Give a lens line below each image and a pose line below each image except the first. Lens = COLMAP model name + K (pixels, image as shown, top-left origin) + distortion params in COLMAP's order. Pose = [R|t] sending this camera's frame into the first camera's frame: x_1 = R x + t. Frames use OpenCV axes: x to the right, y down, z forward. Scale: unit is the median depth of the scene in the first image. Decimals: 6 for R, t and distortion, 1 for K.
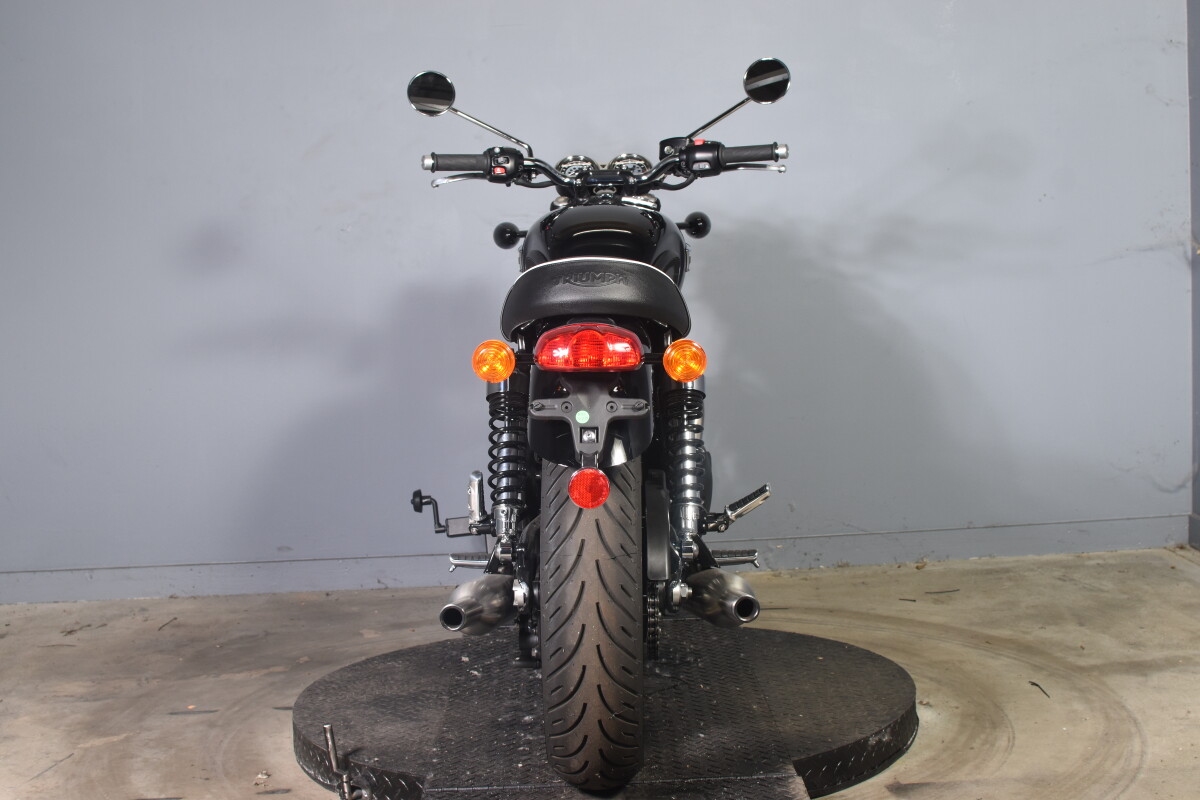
lens RADIAL K [[1843.4, 0, 601.0], [0, 1843.4, 395.6], [0, 0, 1]] dist [-0.141826, 0.000000]
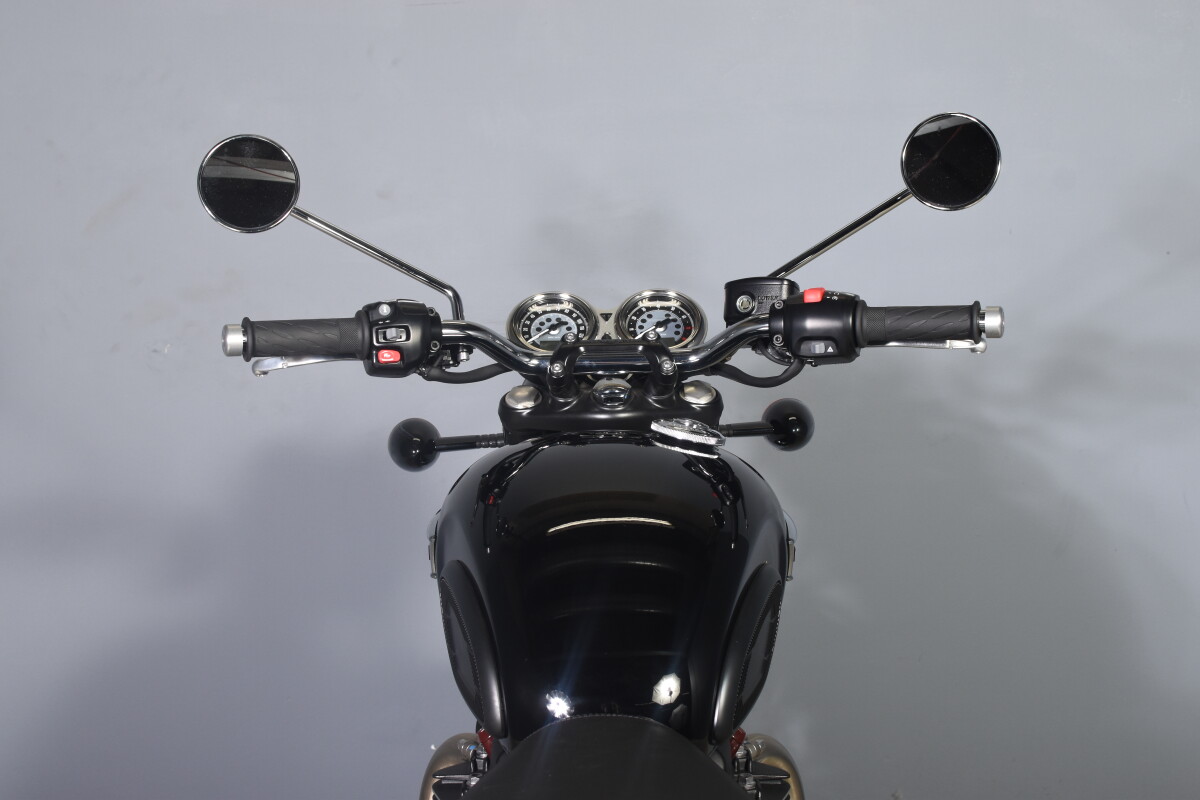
lens RADIAL K [[1843.4, 0, 601.2], [0, 1843.4, 402.7], [0, 0, 1]] dist [-0.141826, 0.000000]
pose [[0.999828, 0.006884, 0.017215, -0.008764], [-0.007687, 0.998864, 0.047029, -0.127684], [-0.016872, -0.047153, 0.998745, 0.509373]]
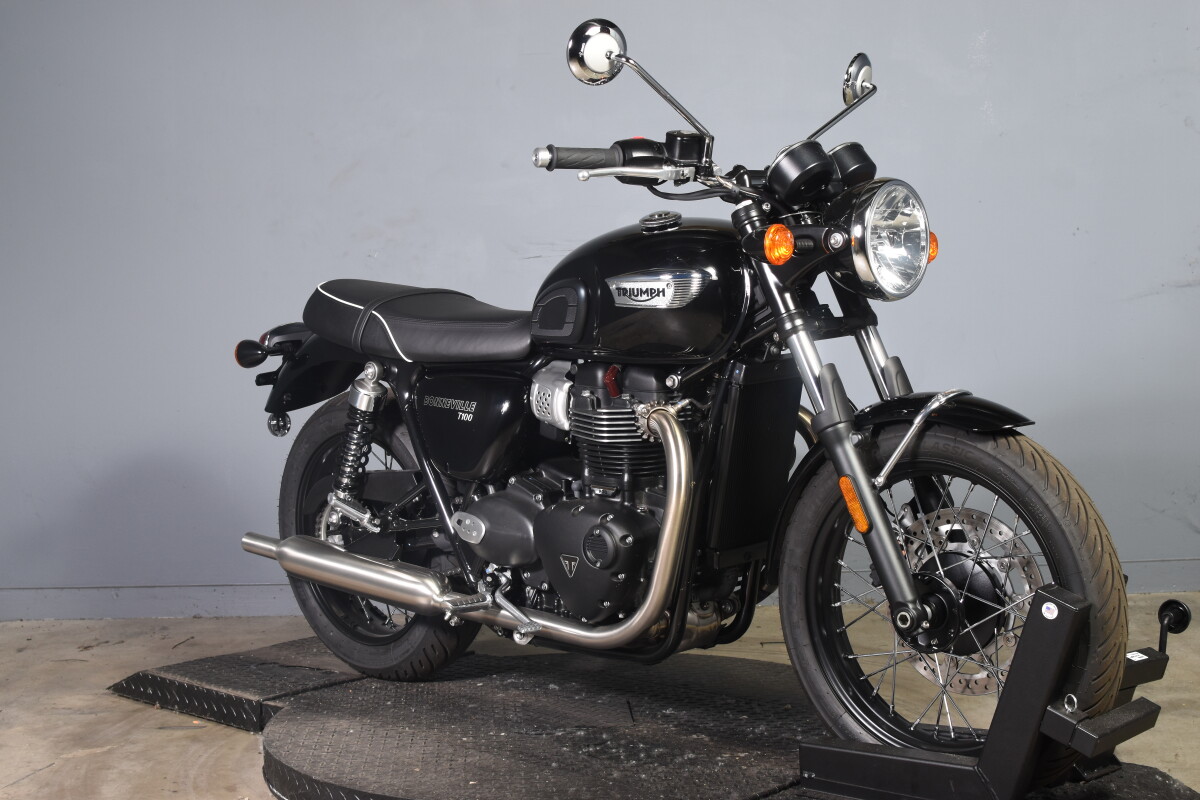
lens RADIAL K [[1843.4, 0, 597.0], [0, 1843.4, 403.8], [0, 0, 1]] dist [-0.141826, 0.000000]
pose [[0.997443, 0.016538, -0.069532, 0.068827], [-0.017777, 0.999693, -0.017232, 0.007420], [0.069226, 0.018424, 0.997431, 0.006103]]
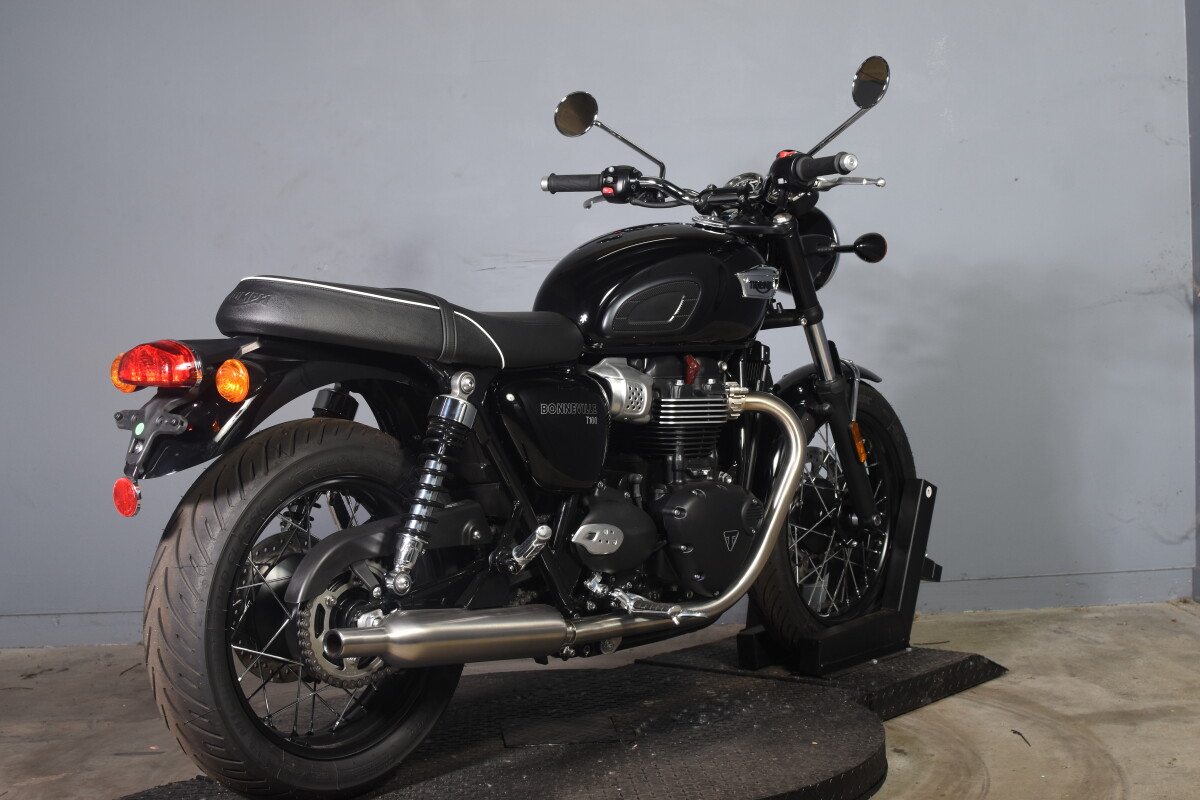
lens RADIAL K [[1843.4, 0, 599.2], [0, 1843.4, 399.1], [0, 0, 1]] dist [-0.141826, 0.000000]
pose [[0.999786, 0.005228, -0.020005, 0.035736], [-0.006059, 0.999112, -0.041687, 0.023770], [0.019769, 0.041800, 0.998930, 0.035515]]
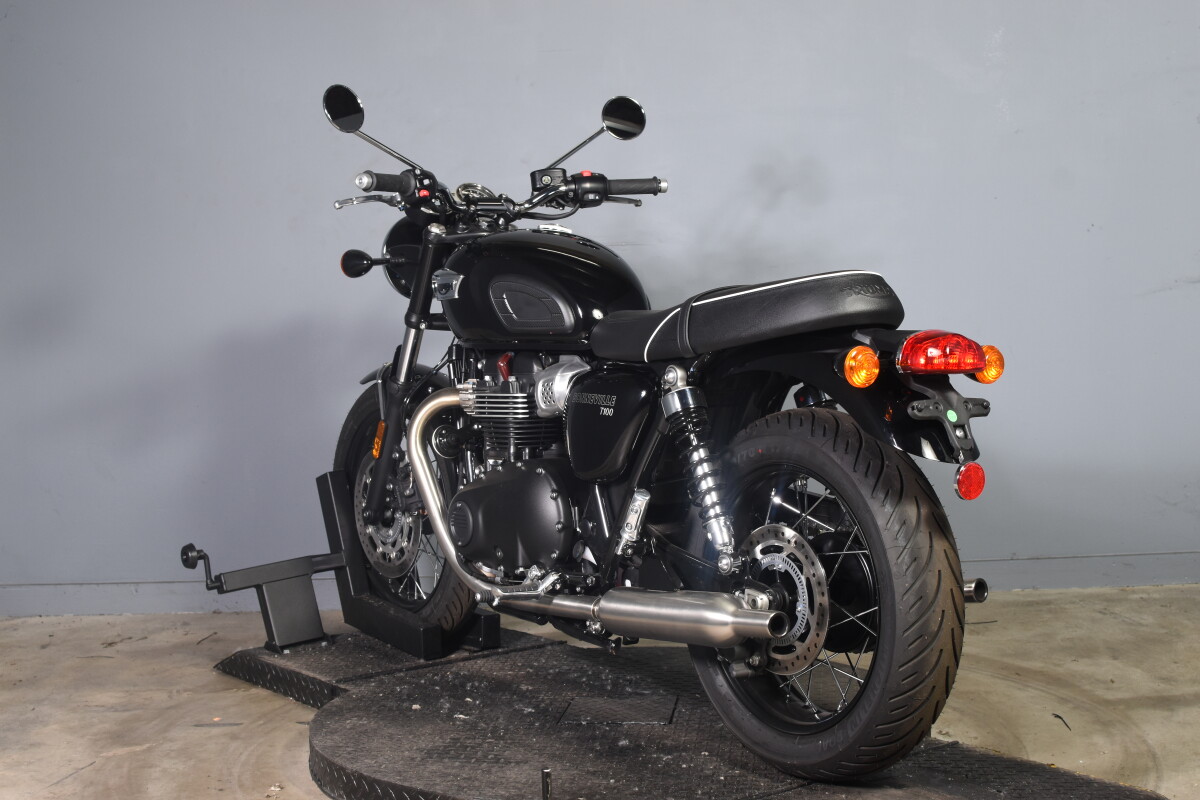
lens RADIAL K [[1843.4, 0, 599.1], [0, 1843.4, 398.6], [0, 0, 1]] dist [-0.141826, 0.000000]
pose [[0.998518, 0.015503, -0.052177, 0.035573], [-0.016211, 0.999782, -0.013177, 0.002406], [0.051961, 0.014003, 0.998551, -0.002962]]
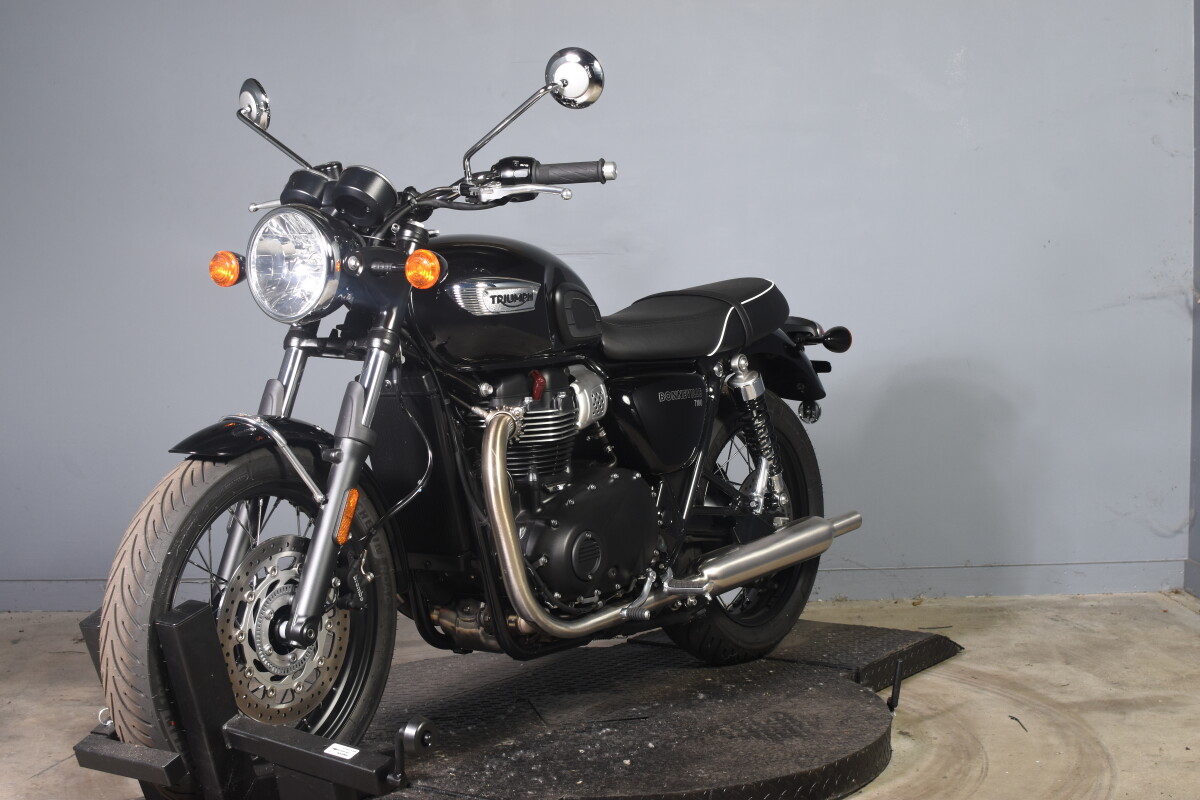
lens RADIAL K [[1843.4, 0, 601.0], [0, 1843.4, 398.9], [0, 0, 1]] dist [-0.141826, 0.000000]
pose [[0.999380, 0.029023, -0.019927, 0.020446], [-0.029365, 0.999423, -0.017091, 0.003380], [0.019420, 0.017666, 0.999655, -0.027012]]
